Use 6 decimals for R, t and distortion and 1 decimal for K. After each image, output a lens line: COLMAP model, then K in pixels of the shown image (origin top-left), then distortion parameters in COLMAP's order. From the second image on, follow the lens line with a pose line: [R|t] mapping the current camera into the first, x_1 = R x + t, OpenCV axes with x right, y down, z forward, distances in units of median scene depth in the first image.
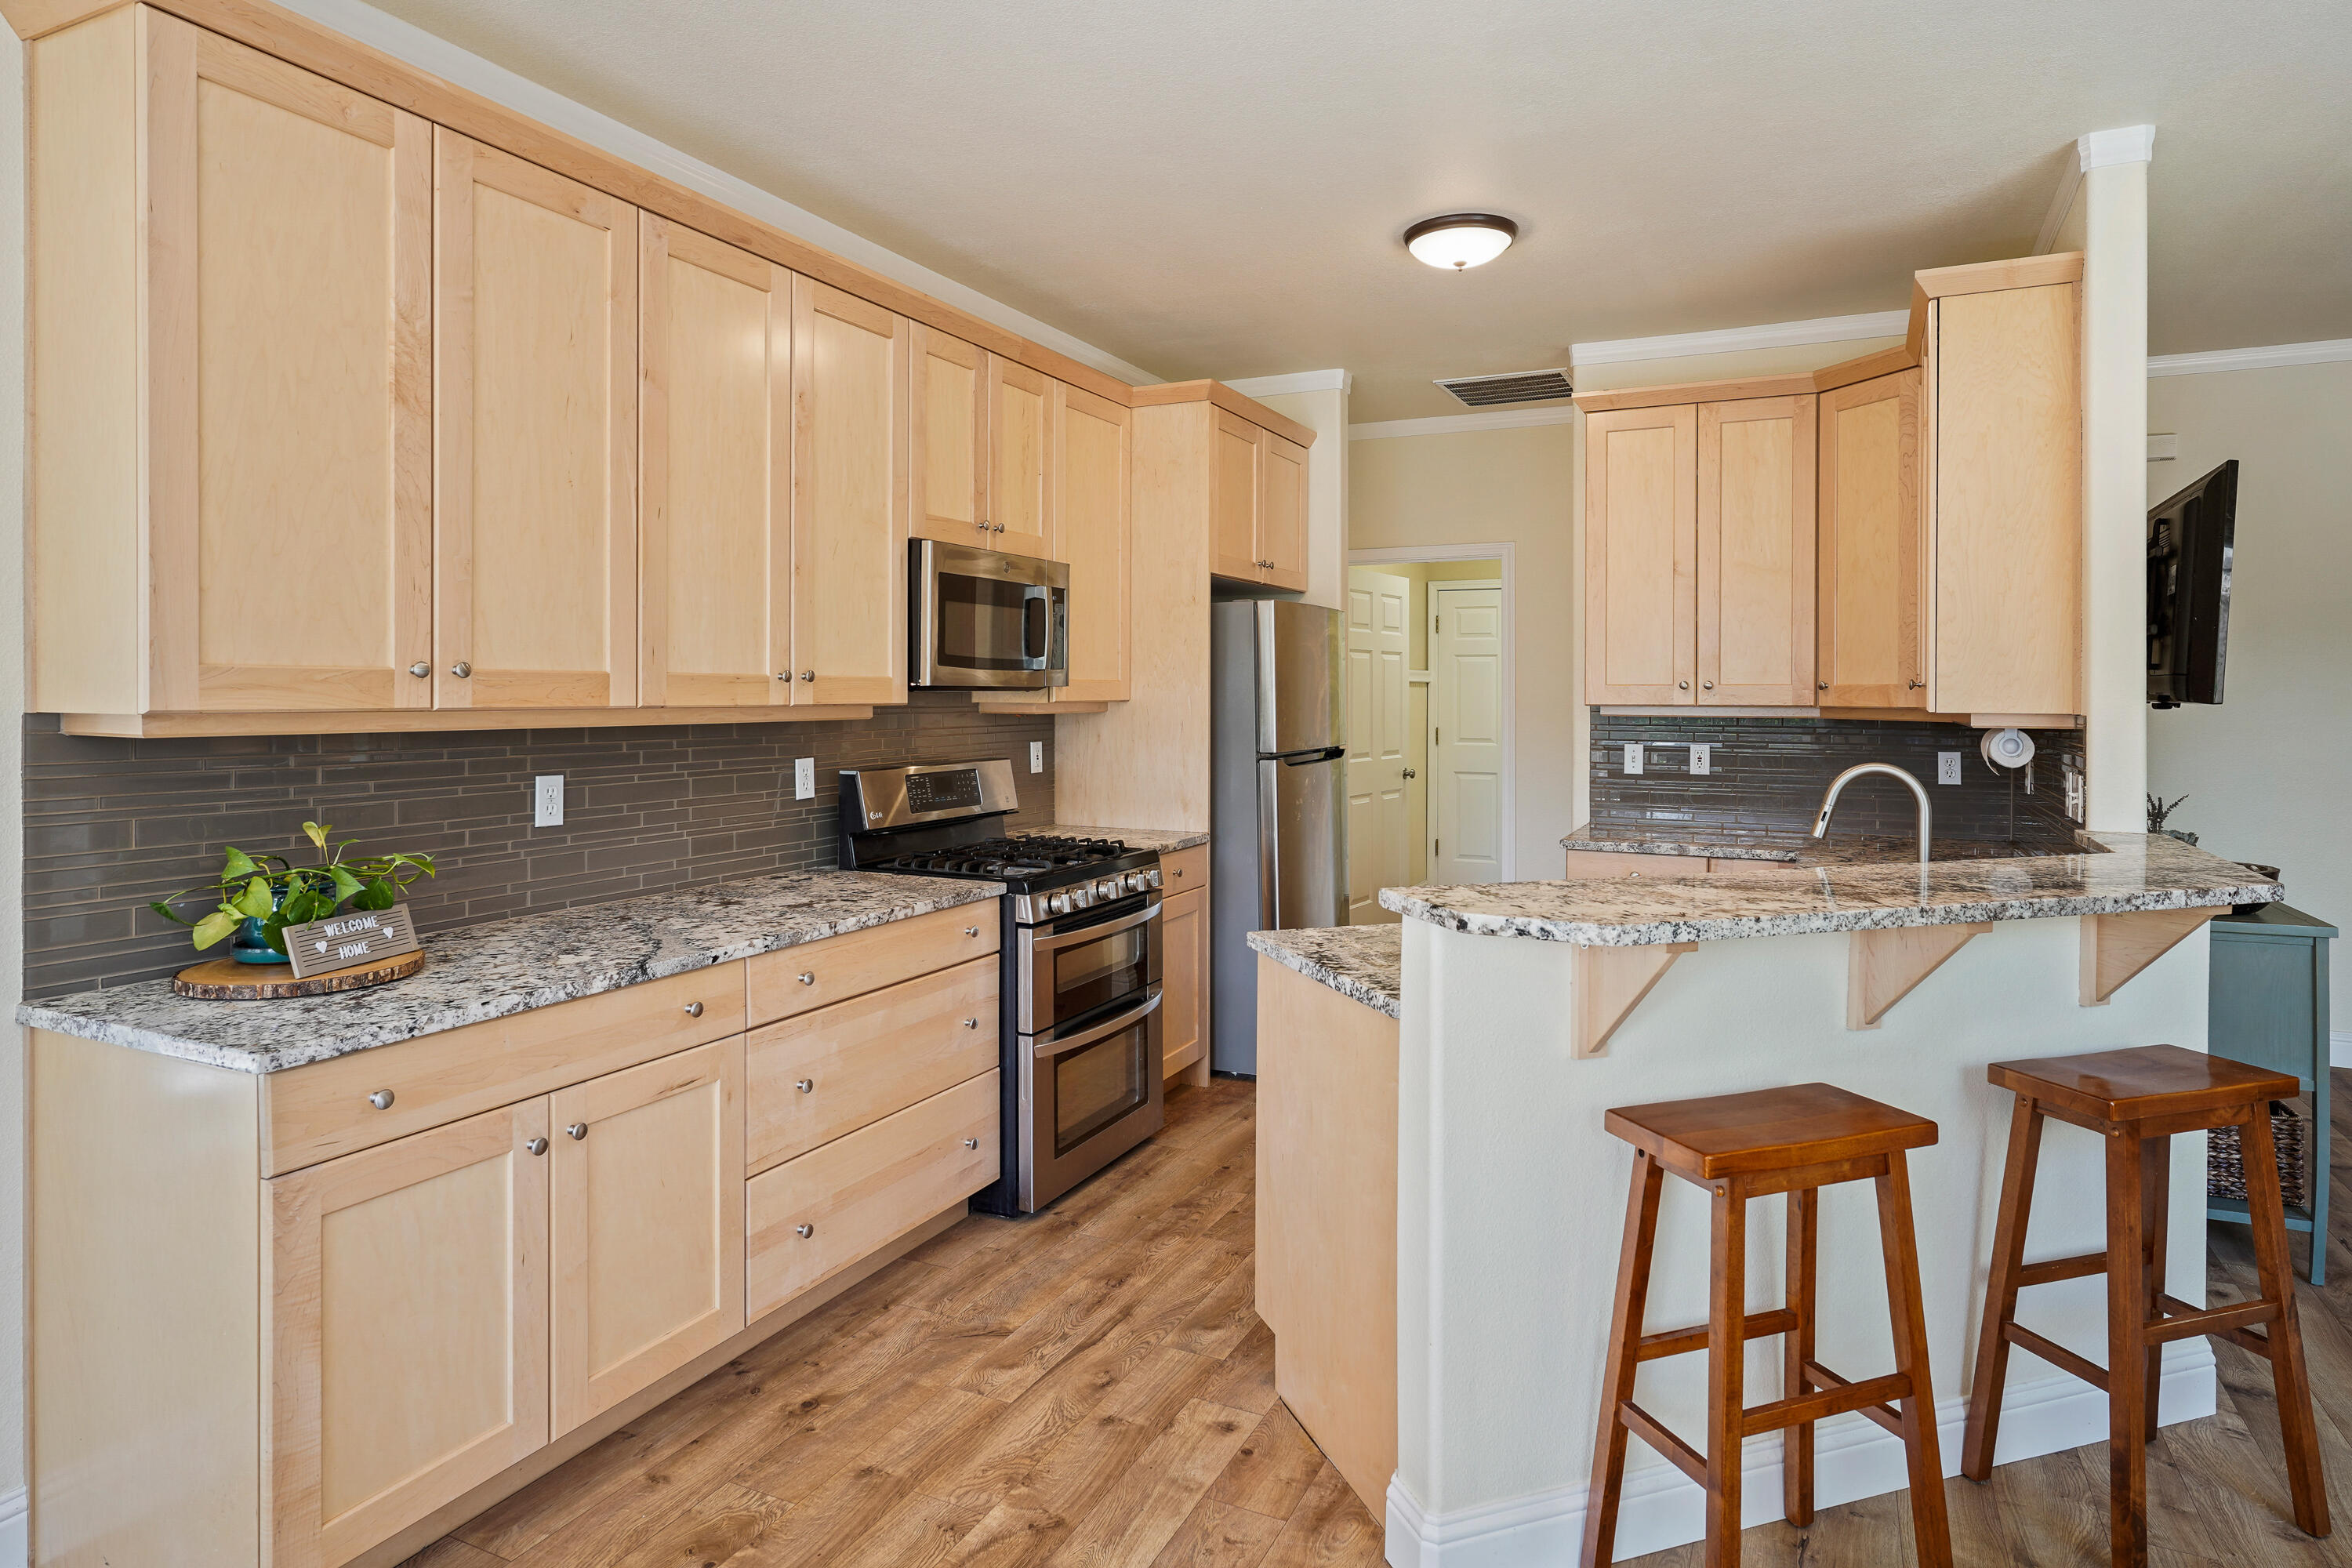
lens RADIAL K [[1332.4, 0, 1177.1], [0, 1332.4, 694.9], [0, 0, 1]] dist [0.004647, 0.000923]
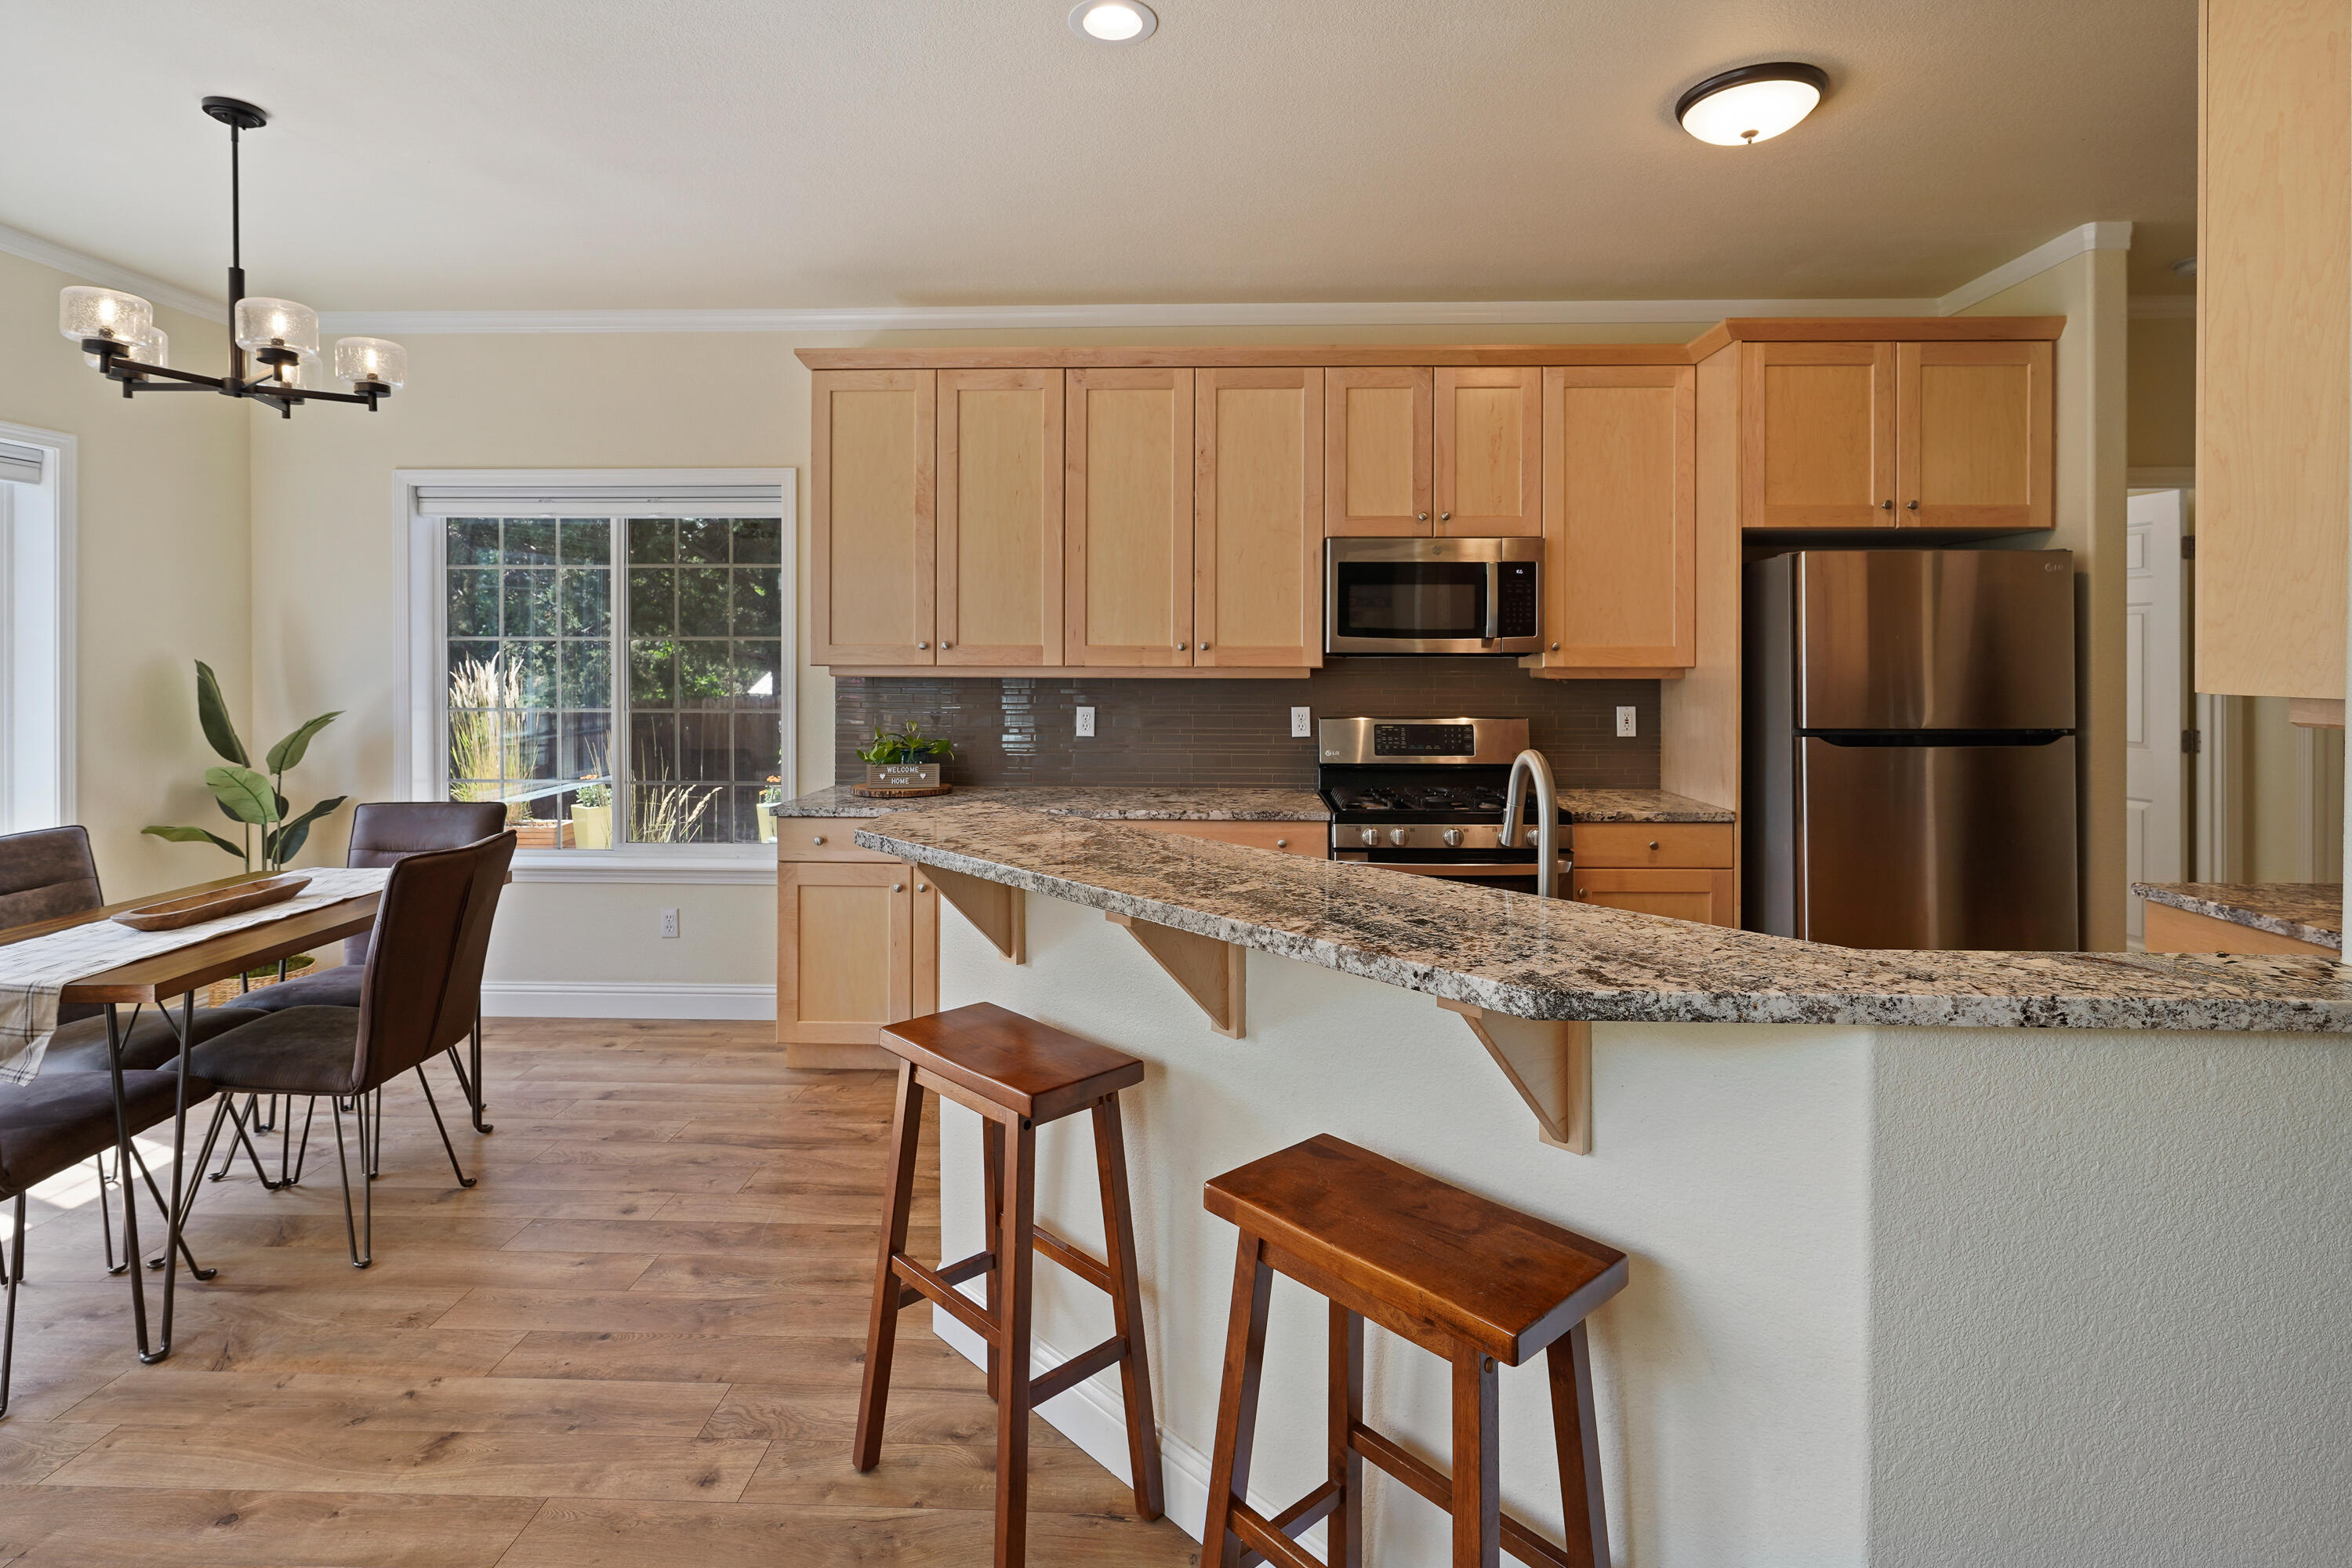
lens RADIAL K [[1163.0, 0, 1204.0], [0, 1163.0, 662.6], [0, 0, 1]] dist [-0.009311, 0.002002]
pose [[0.417091, 0.001505, -0.908864, 0.778380], [-0.003692, 0.999993, -0.000038, 0.003097], [0.908857, 0.003372, 0.417094, 0.429473]]
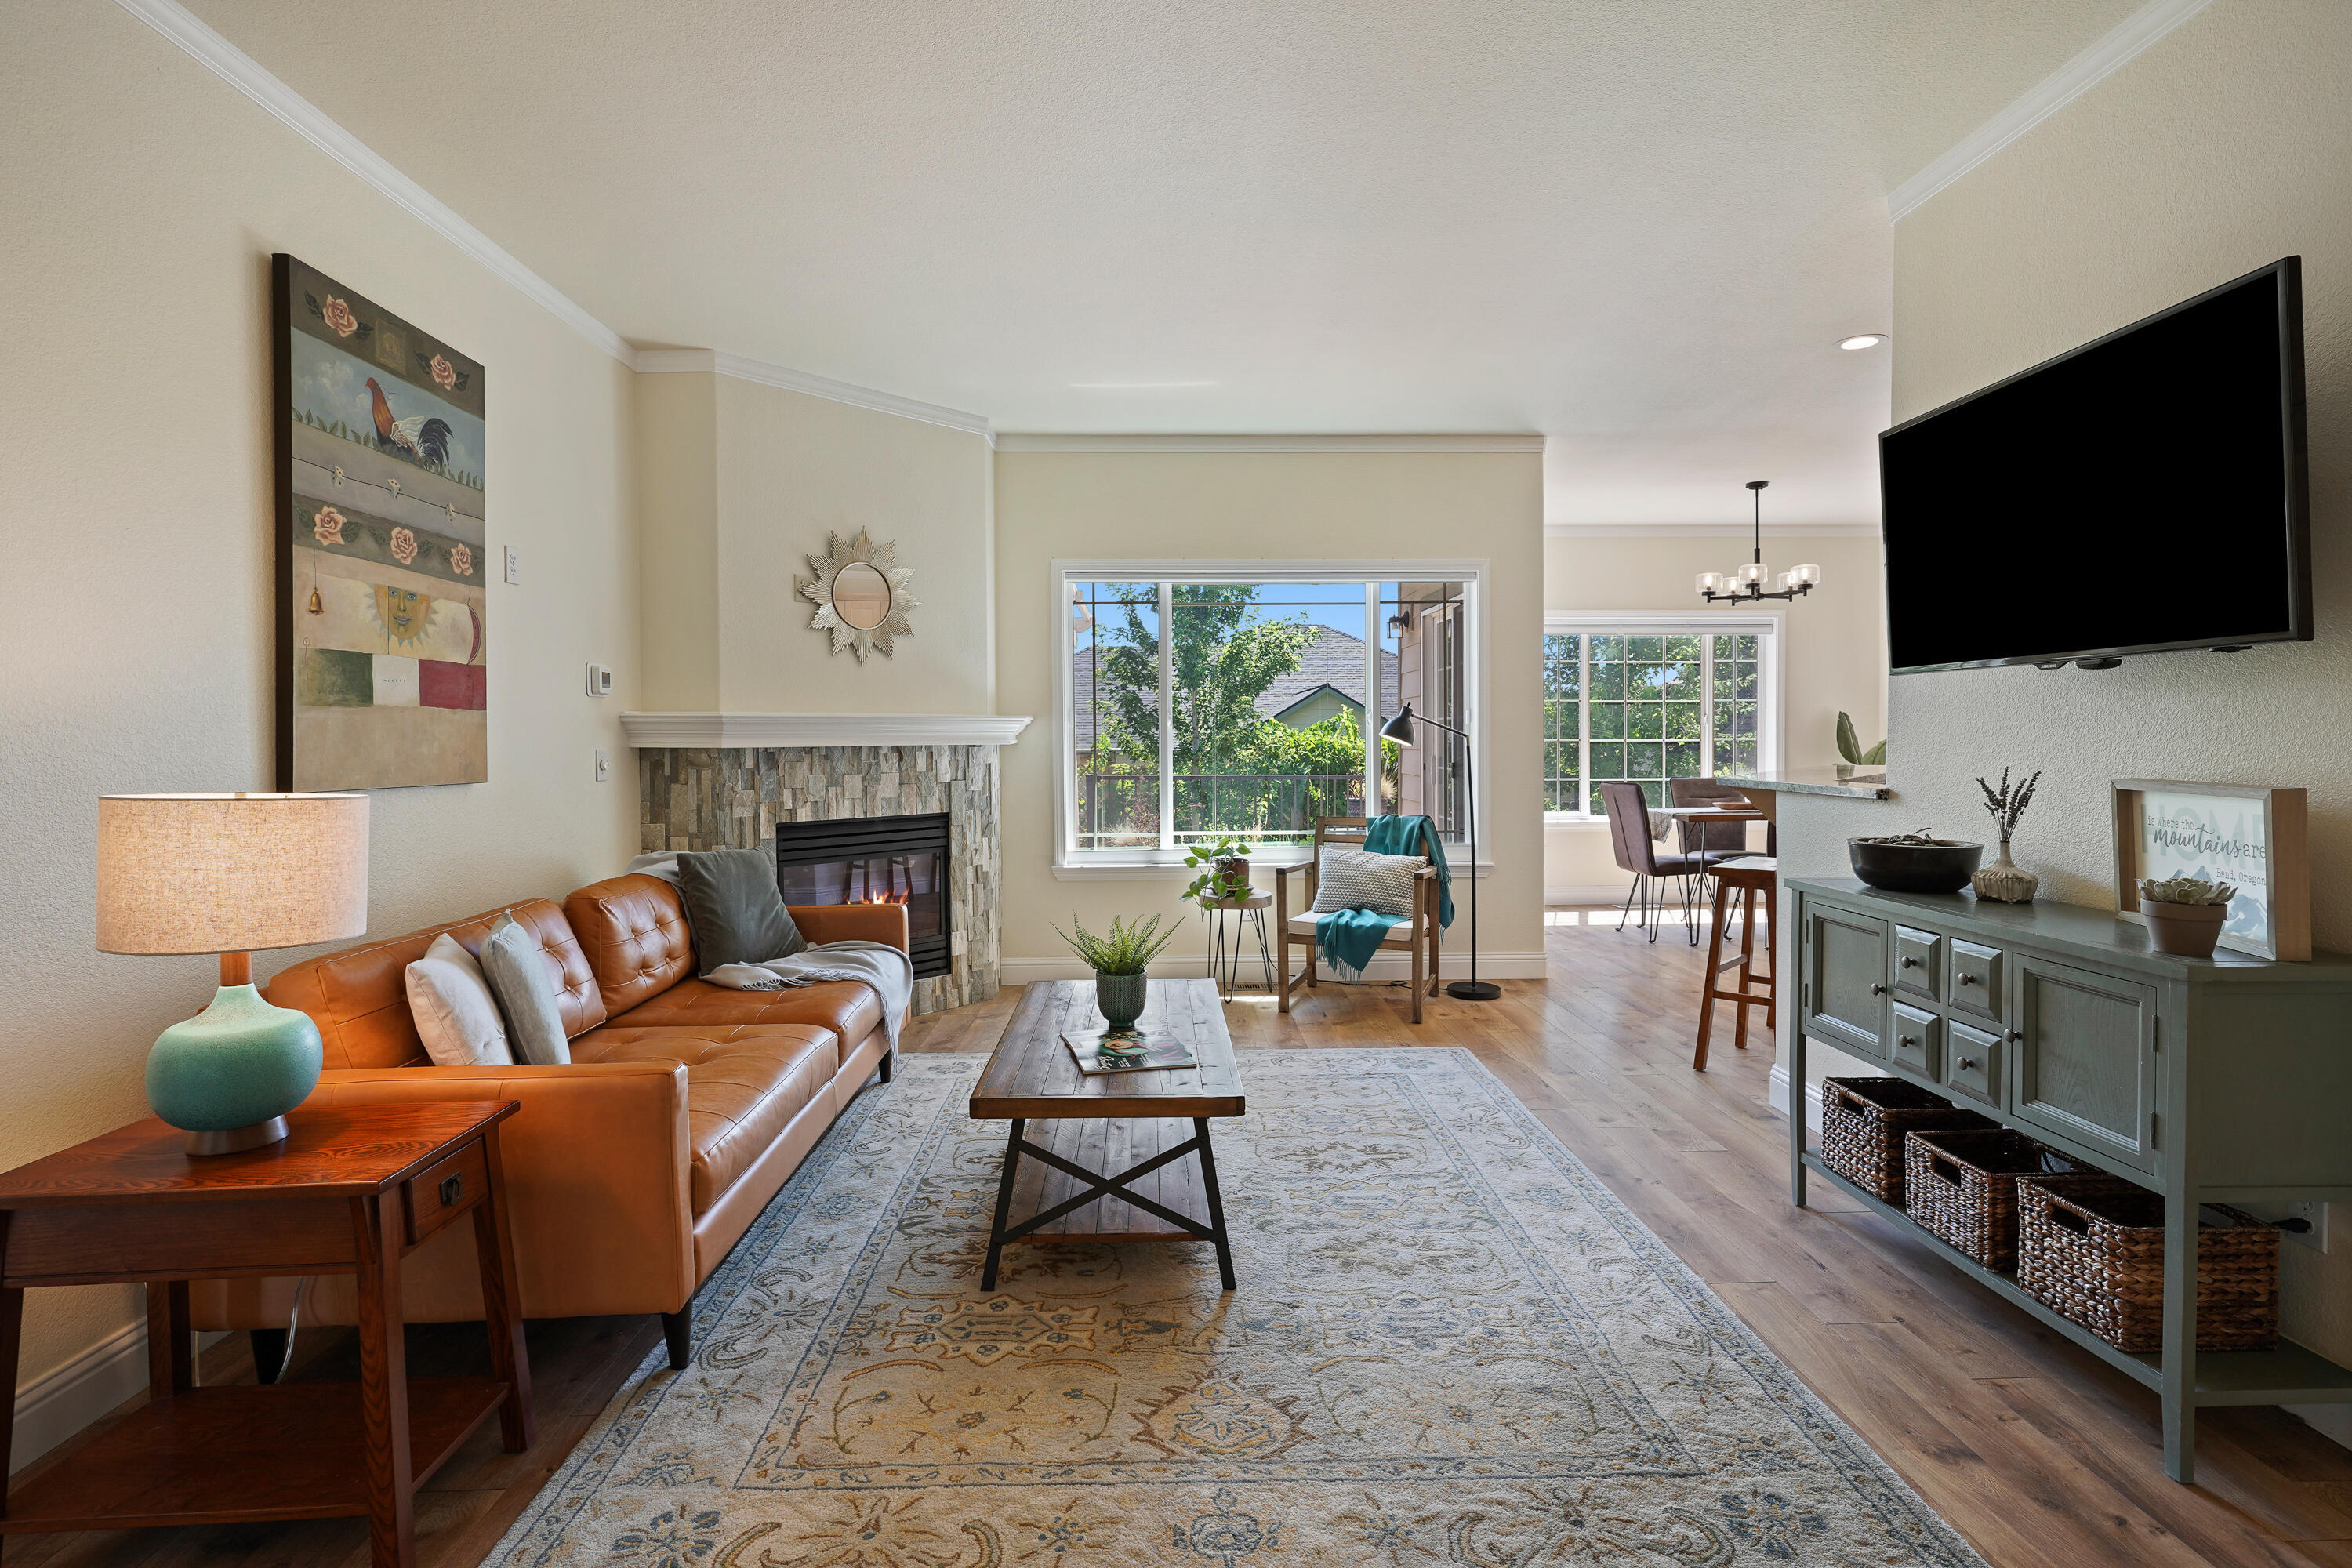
lens RADIAL K [[1163.0, 0, 1188.8], [0, 1163.0, 760.4], [0, 0, 1]] dist [-0.009311, 0.002002]
pose [[-0.882260, 0.012598, -0.470594, 1.492232], [0.001863, 0.999727, 0.023270, 0.042519], [0.470759, 0.019653, -0.882043, 1.360357]]
